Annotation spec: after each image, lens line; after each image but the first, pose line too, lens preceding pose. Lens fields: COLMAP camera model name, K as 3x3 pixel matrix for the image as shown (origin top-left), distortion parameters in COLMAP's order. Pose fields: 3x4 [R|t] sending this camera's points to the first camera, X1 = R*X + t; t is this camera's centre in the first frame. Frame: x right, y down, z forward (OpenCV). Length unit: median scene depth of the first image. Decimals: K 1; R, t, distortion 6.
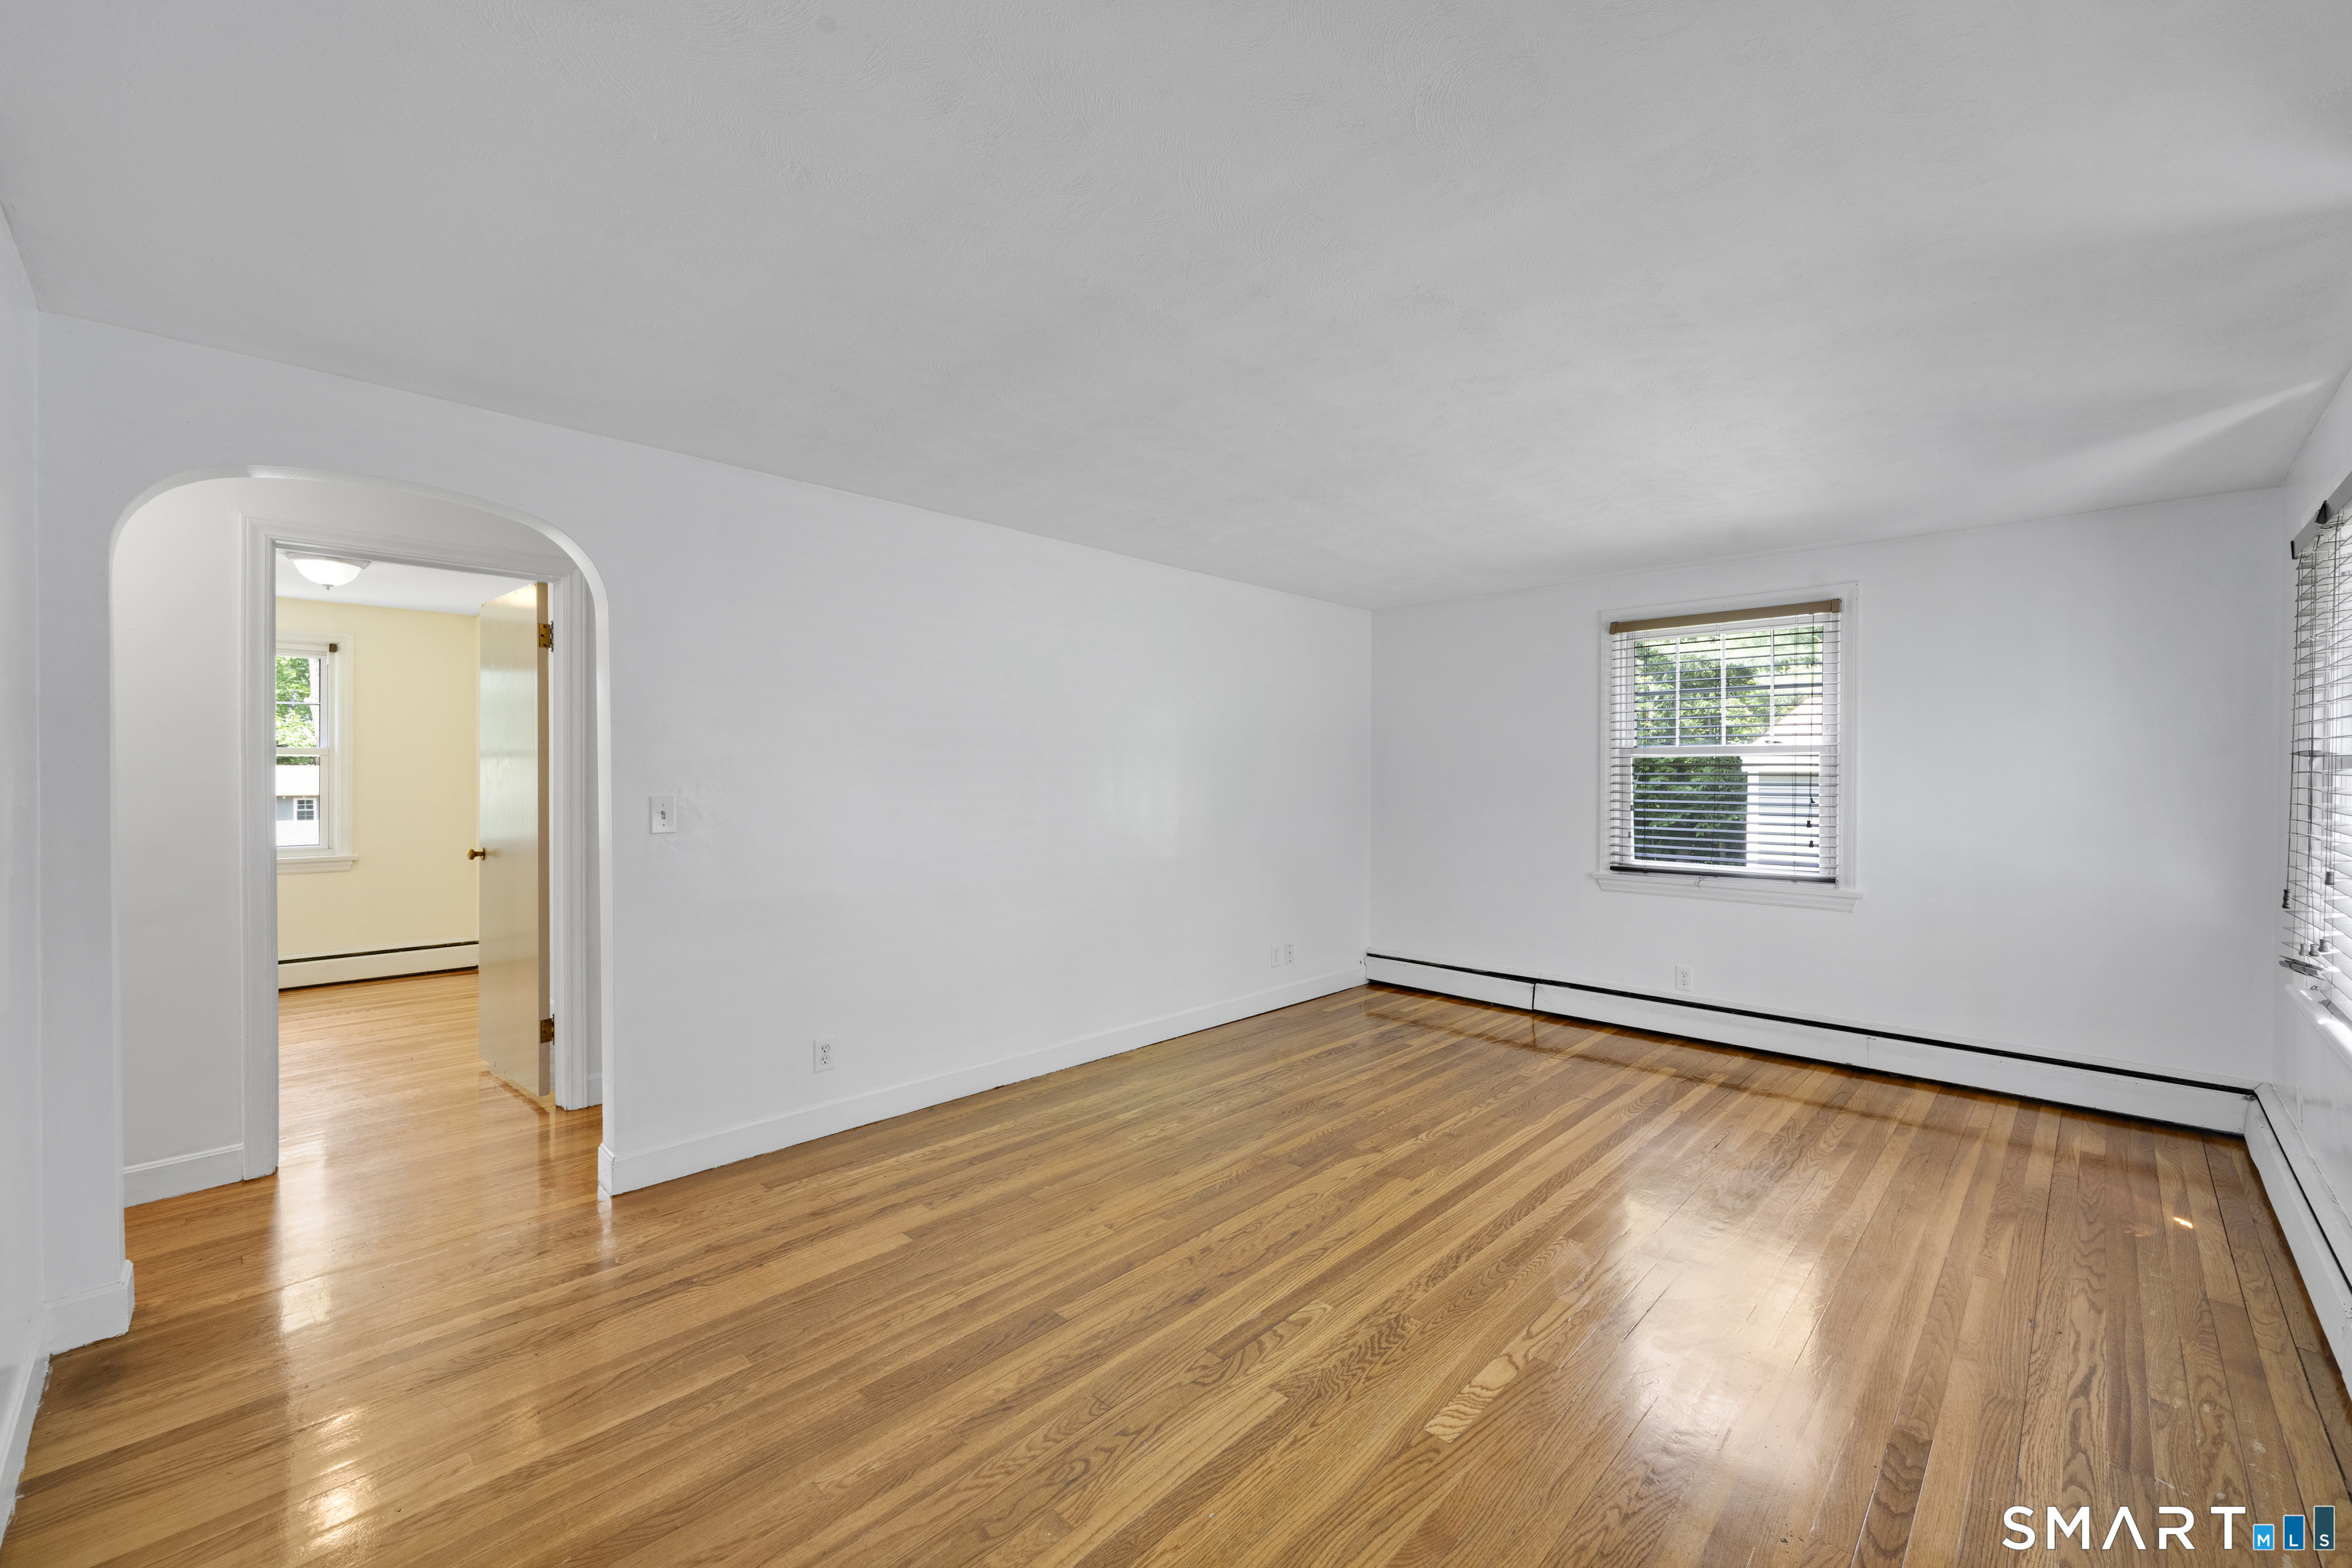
lens RADIAL K [[940.2, 0, 1191.5], [0, 940.2, 783.8], [0, 0, 1]] dist [-0.005573, -0.000036]
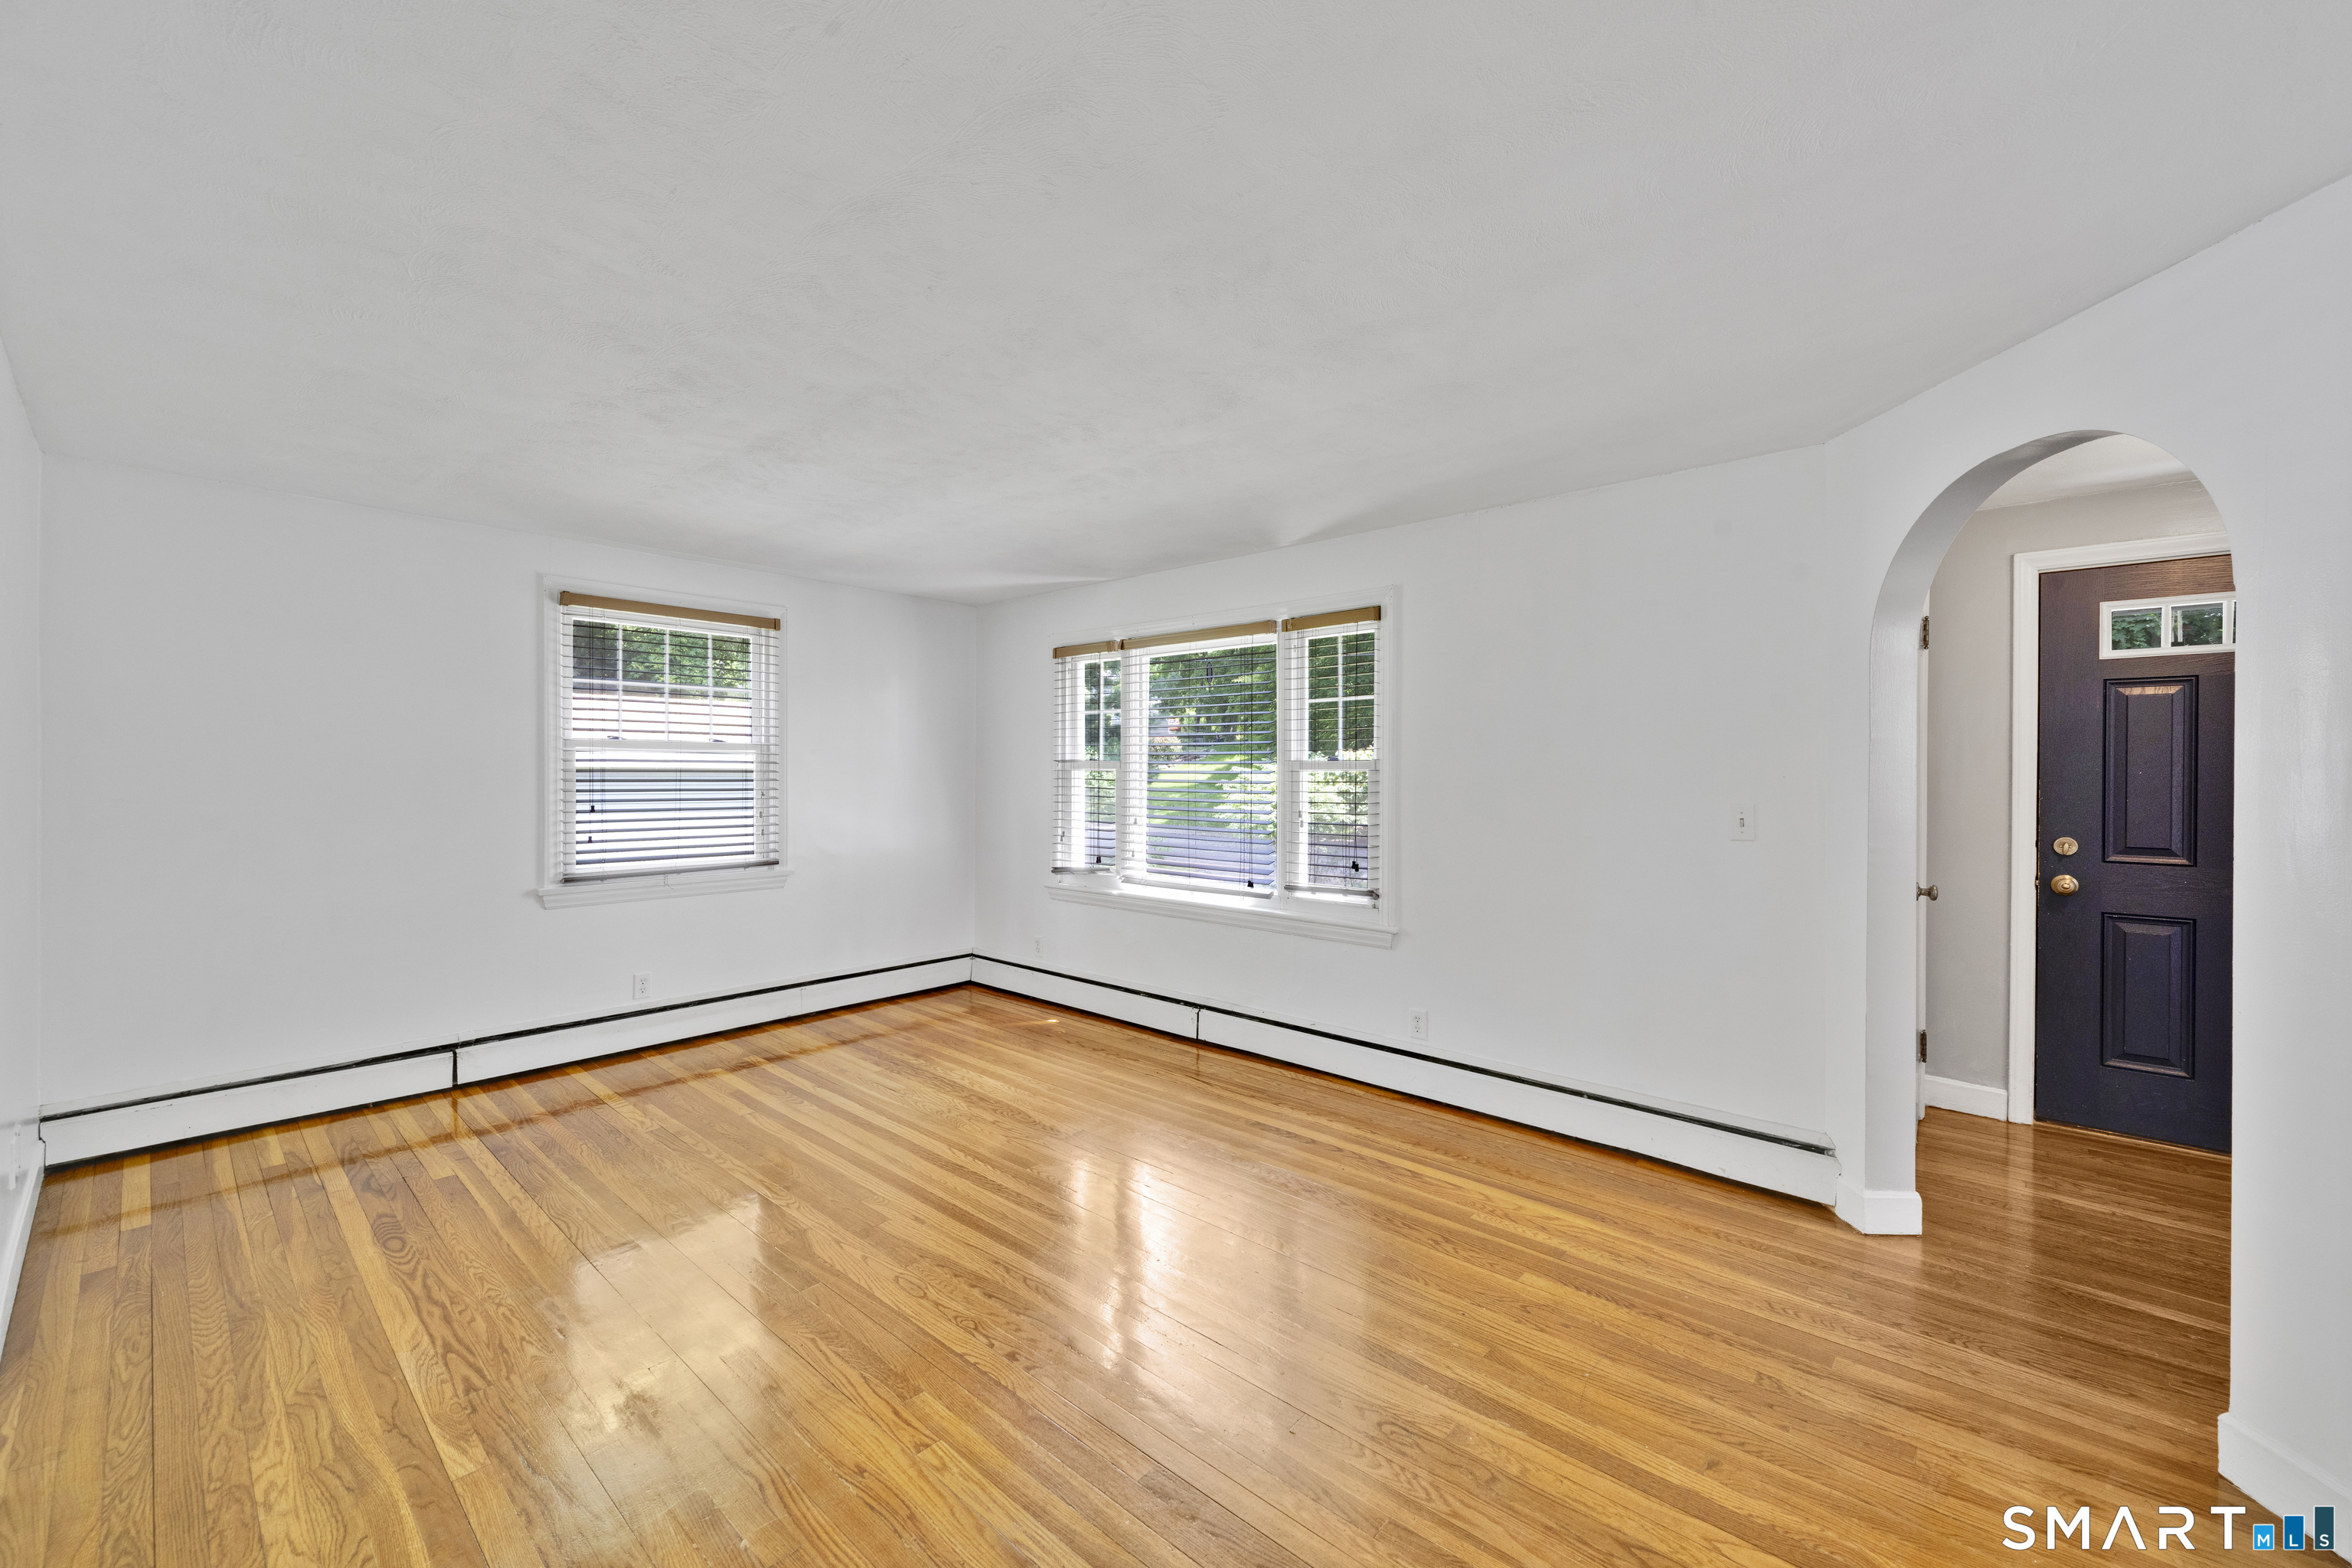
lens RADIAL K [[965.8, 0, 1169.6], [0, 965.8, 775.2], [0, 0, 1]] dist [0.000464, 0.000306]
pose [[-0.063350, -0.006418, 0.997971, -0.680596], [0.001931, 0.999977, 0.006554, -0.014784], [-0.997989, 0.002343, -0.063336, 0.746167]]
